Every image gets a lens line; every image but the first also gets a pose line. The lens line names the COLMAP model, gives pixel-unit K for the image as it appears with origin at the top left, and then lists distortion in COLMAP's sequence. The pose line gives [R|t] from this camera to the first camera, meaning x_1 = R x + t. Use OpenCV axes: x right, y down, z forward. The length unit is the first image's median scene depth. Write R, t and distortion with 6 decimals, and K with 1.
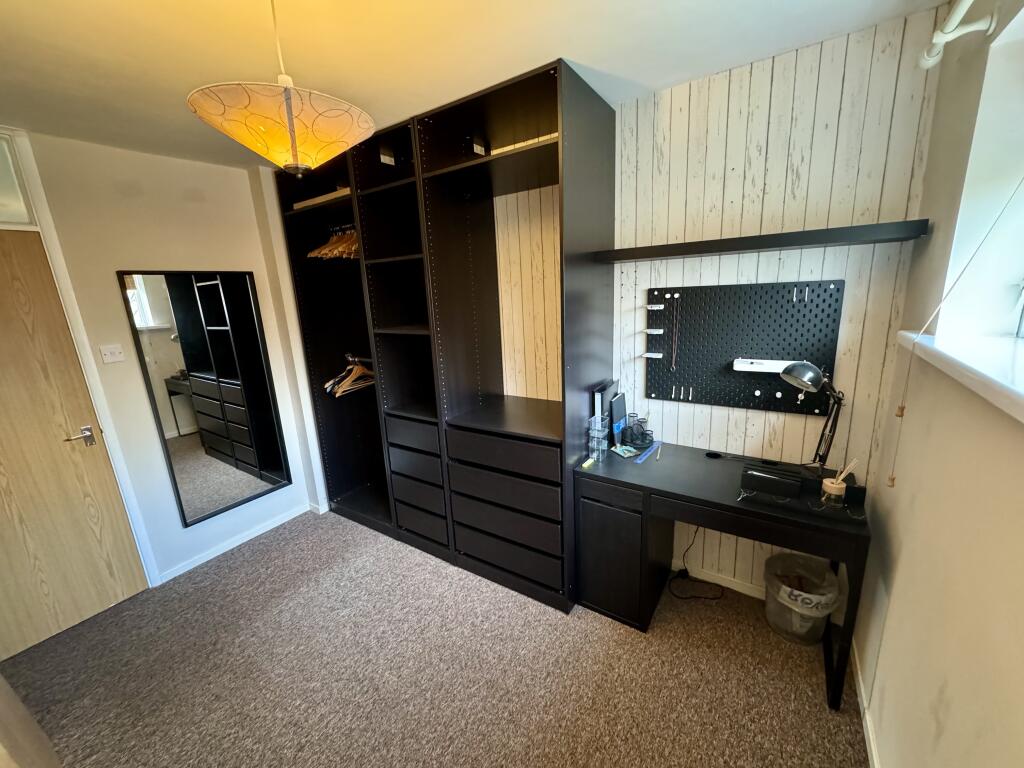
lens RADIAL K [[406.0, 0, 513.5], [0, 406.0, 383.7], [0, 0, 1]] dist [-0.000117, 0.000031]
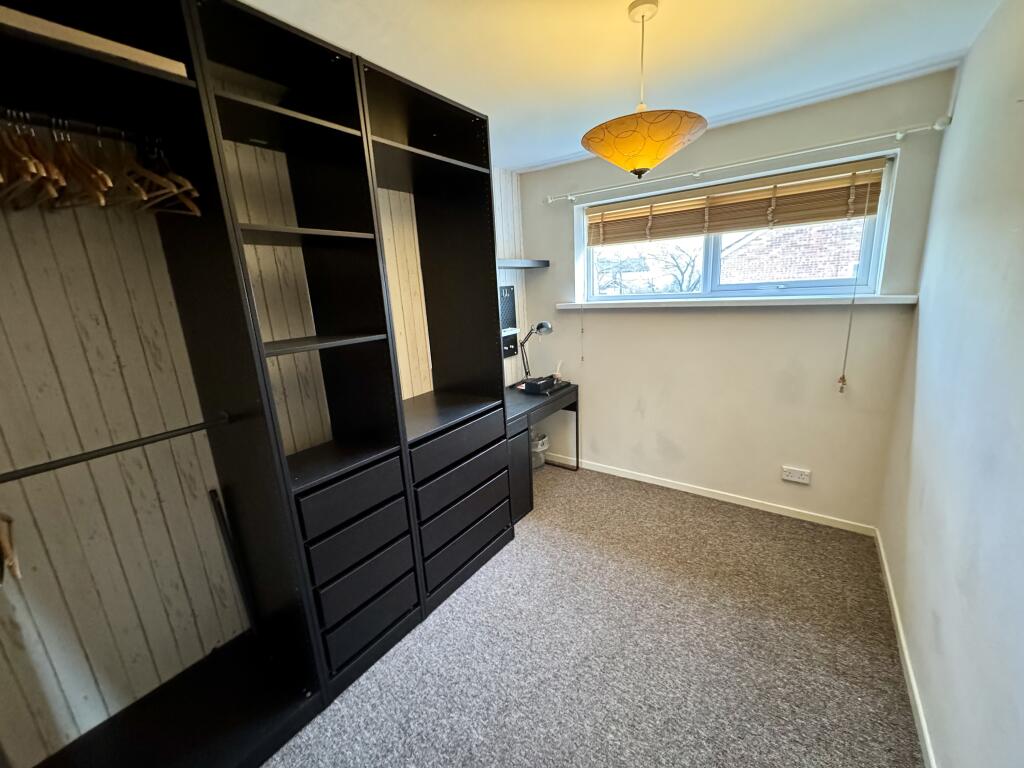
lens RADIAL K [[406.0, 0, 513.5], [0, 406.0, 383.7], [0, 0, 1]] dist [-0.000117, 0.000031]
pose [[0.037885, -0.186165, 0.981788, -1.086923], [0.283366, 0.944165, 0.168097, -0.111531], [-0.958263, 0.271837, 0.088522, 0.798701]]
